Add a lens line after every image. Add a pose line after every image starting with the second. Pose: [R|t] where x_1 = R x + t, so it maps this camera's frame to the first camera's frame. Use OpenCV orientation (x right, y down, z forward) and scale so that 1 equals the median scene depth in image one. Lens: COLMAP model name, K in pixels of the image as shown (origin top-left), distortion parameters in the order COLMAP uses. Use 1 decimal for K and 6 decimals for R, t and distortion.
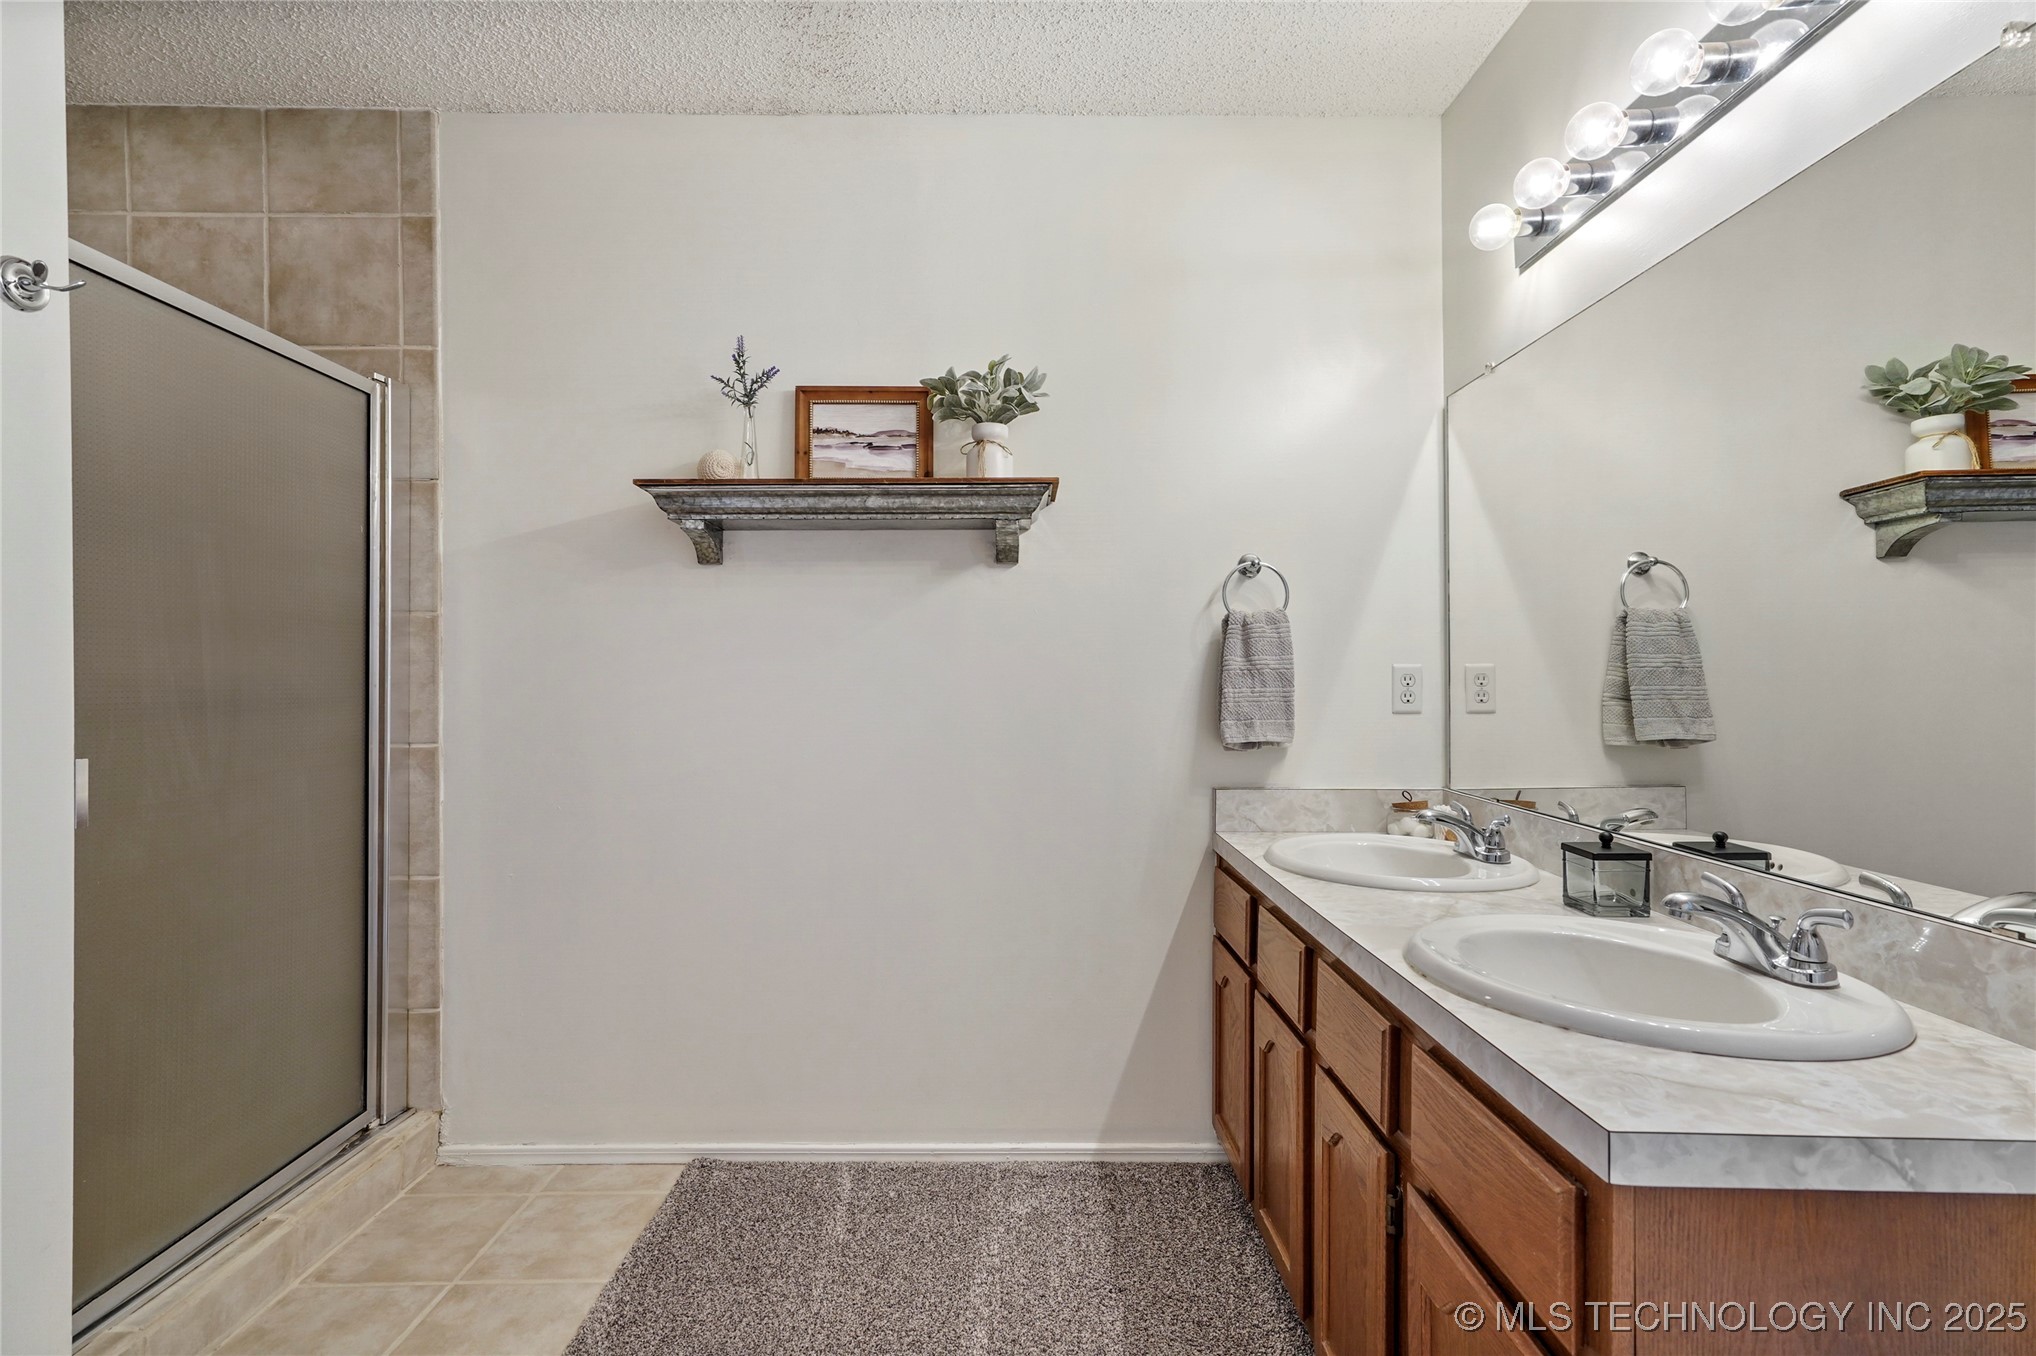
lens RADIAL K [[973.7, 0, 1018.0], [0, 973.7, 678.0], [0, 0, 1]] dist [-0.010045, 0.017566]
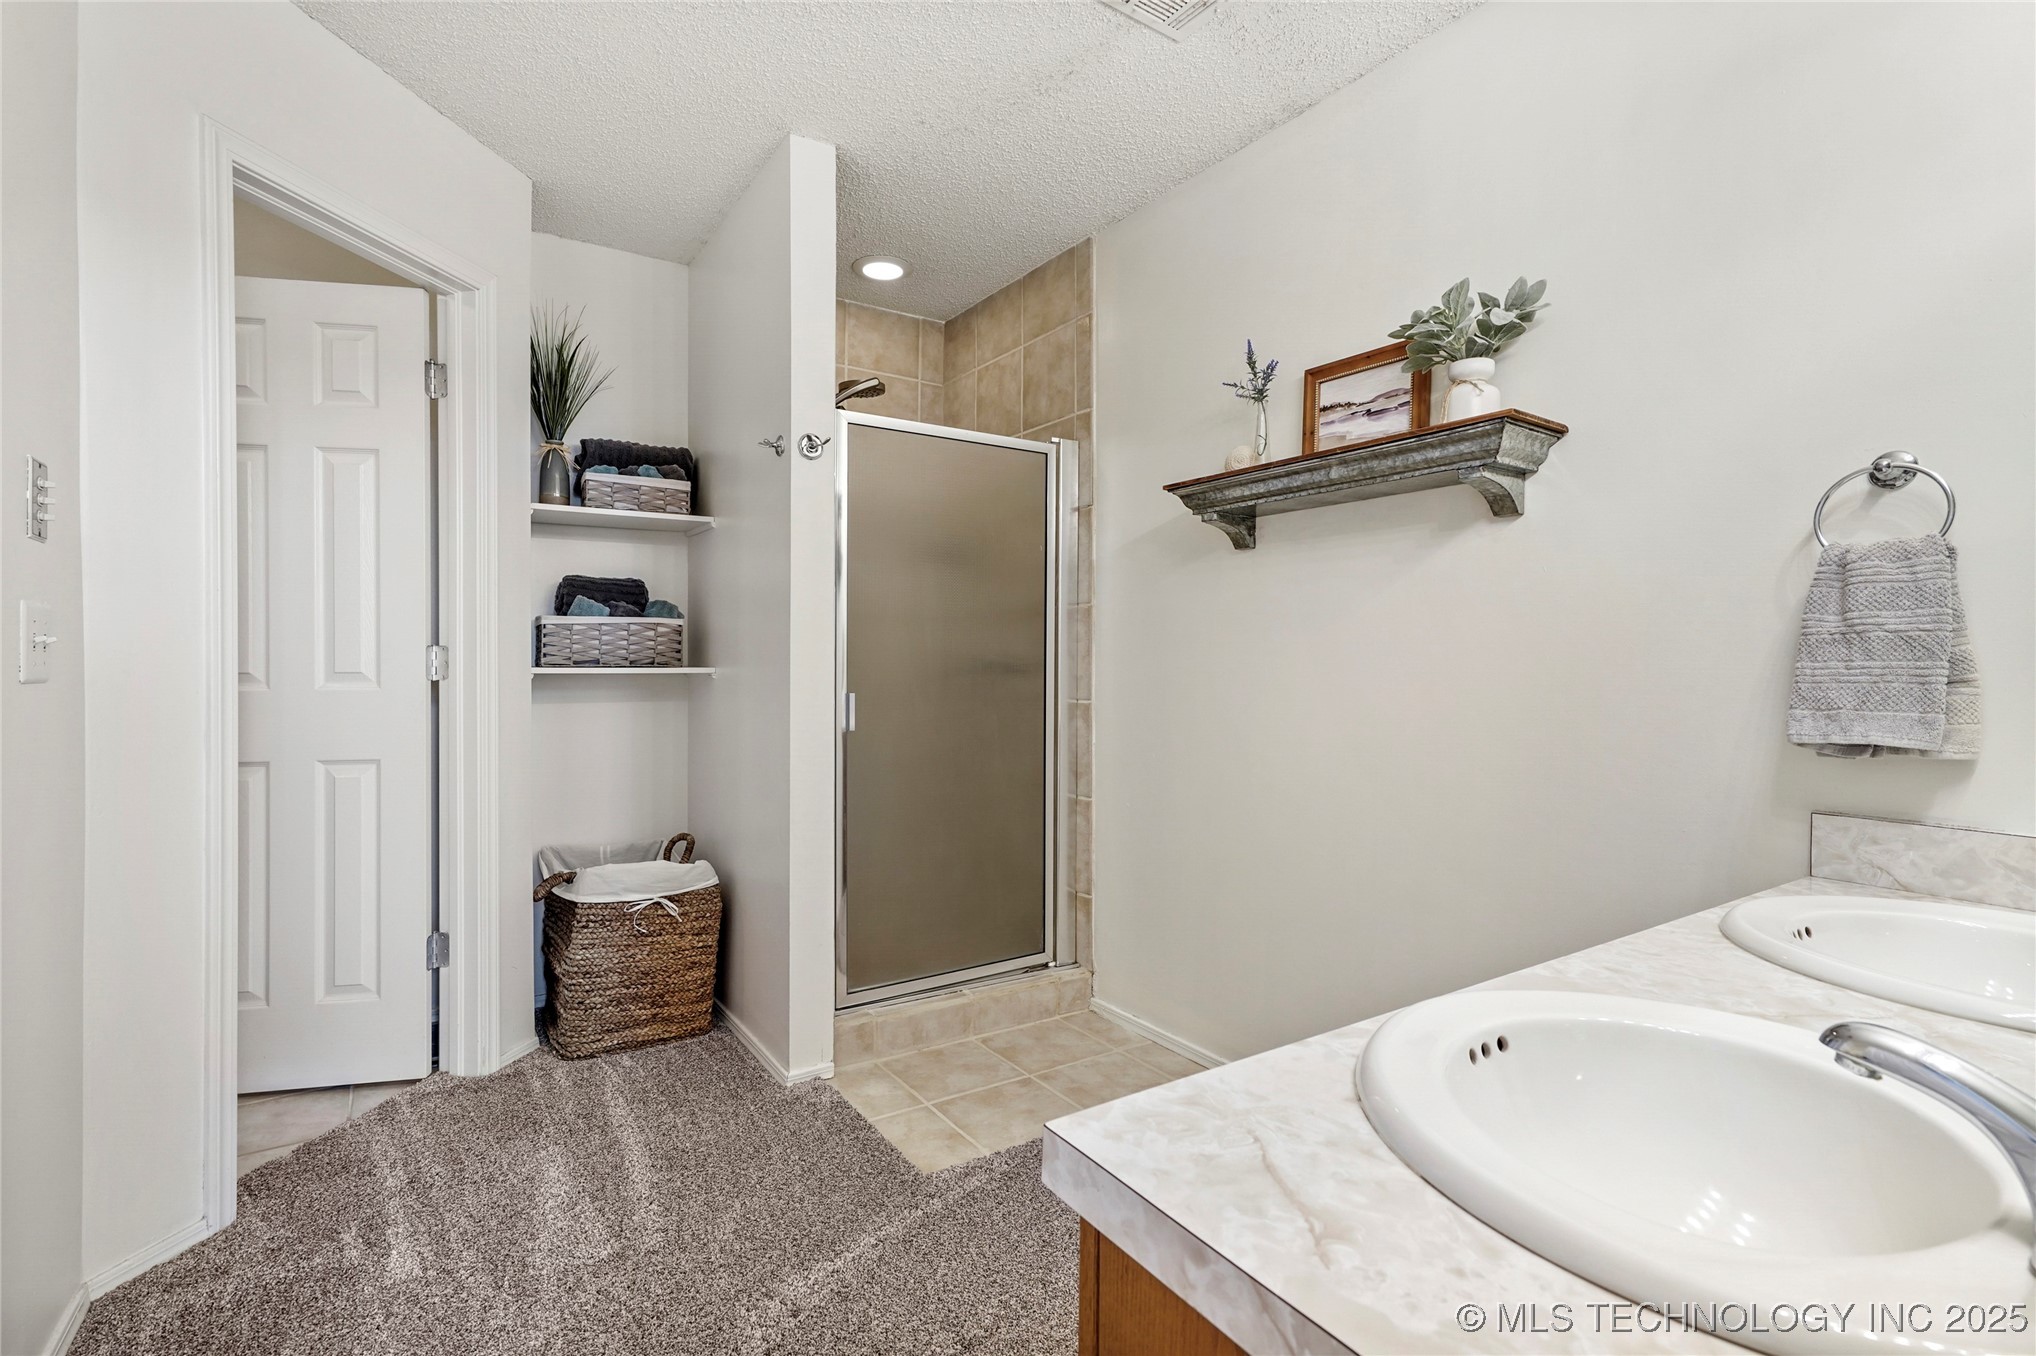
lens RADIAL K [[954.5, 0, 999.8], [0, 954.5, 670.0], [0, 0, 1]] dist [-0.013938, 0.026030]
pose [[0.543687, 0.011251, -0.839213, 0.454971], [-0.008196, 0.999934, 0.008096, 0.015151], [0.839248, 0.002476, 0.543743, 0.170709]]
